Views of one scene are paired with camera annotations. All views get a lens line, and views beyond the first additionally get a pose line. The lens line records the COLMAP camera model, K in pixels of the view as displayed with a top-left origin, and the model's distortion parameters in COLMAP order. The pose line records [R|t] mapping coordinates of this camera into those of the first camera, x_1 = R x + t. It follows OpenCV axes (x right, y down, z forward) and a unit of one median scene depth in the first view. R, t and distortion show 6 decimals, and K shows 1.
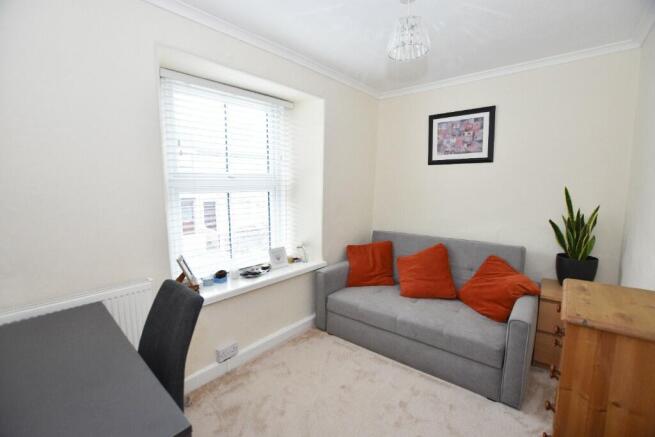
lens RADIAL K [[305.9, 0, 327.5], [0, 305.9, 218.5], [0, 0, 1]] dist [-0.001126, -0.000105]
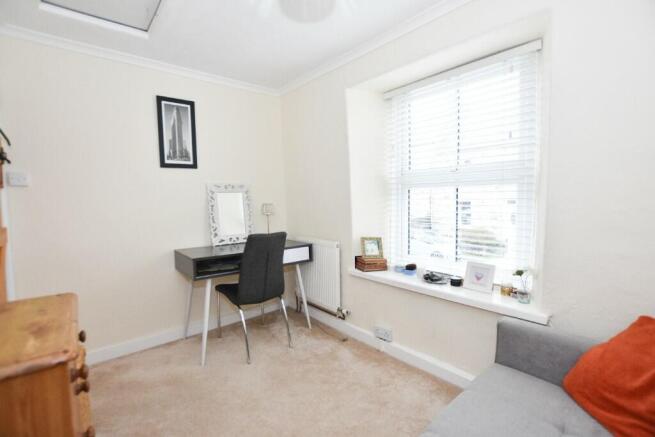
lens RADIAL K [[303.2, 0, 327.3], [0, 303.2, 206.9], [0, 0, 1]] dist [0.000789, -0.000050]
pose [[-0.174277, 0.042654, -0.983772, 0.689266], [-0.080194, 0.995128, 0.057353, -0.056058], [0.981426, 0.088888, -0.170007, 0.861105]]
